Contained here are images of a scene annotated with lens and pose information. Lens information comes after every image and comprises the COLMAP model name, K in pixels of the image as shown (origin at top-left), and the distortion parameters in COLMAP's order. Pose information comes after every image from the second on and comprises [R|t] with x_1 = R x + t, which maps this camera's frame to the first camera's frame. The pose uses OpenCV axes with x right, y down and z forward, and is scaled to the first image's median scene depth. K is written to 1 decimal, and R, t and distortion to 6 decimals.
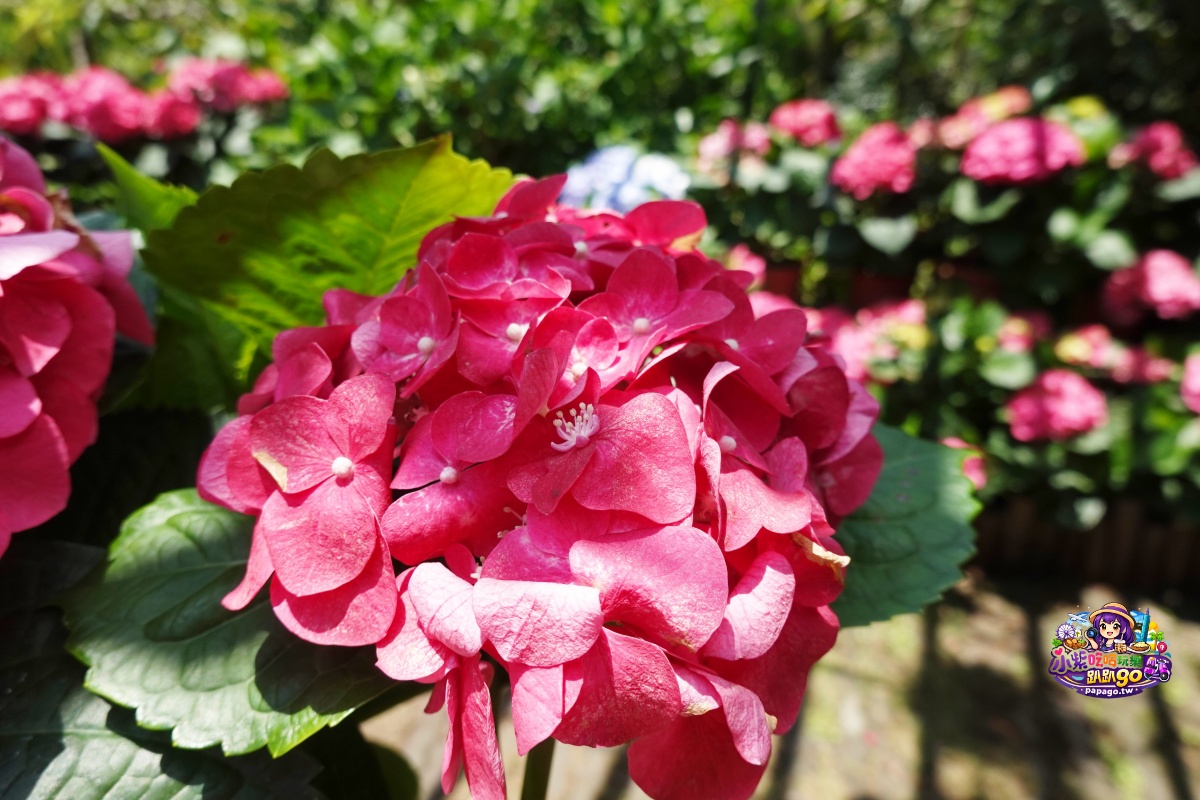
lens RADIAL K [[968.7, 0, 600.0], [0, 968.7, 400.0], [0, 0, 1]] dist [0.000116, 0.003620]
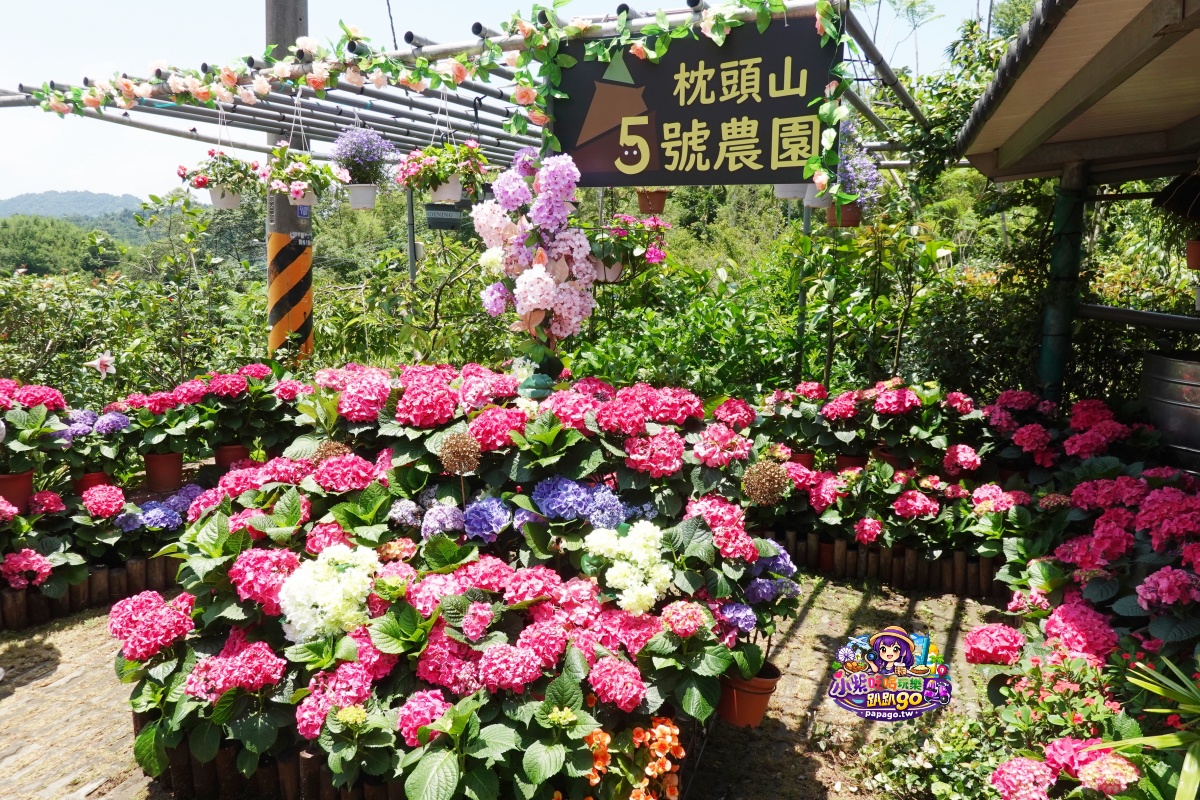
lens RADIAL K [[968.7, 0, 600.0], [0, 968.7, 400.0], [0, 0, 1]] dist [0.000116, 0.003620]
pose [[0.995513, 0.000529, -0.094626, -0.067159], [-0.025118, 0.965589, -0.258858, 0.364039], [0.091233, 0.260073, 0.961269, -1.316551]]
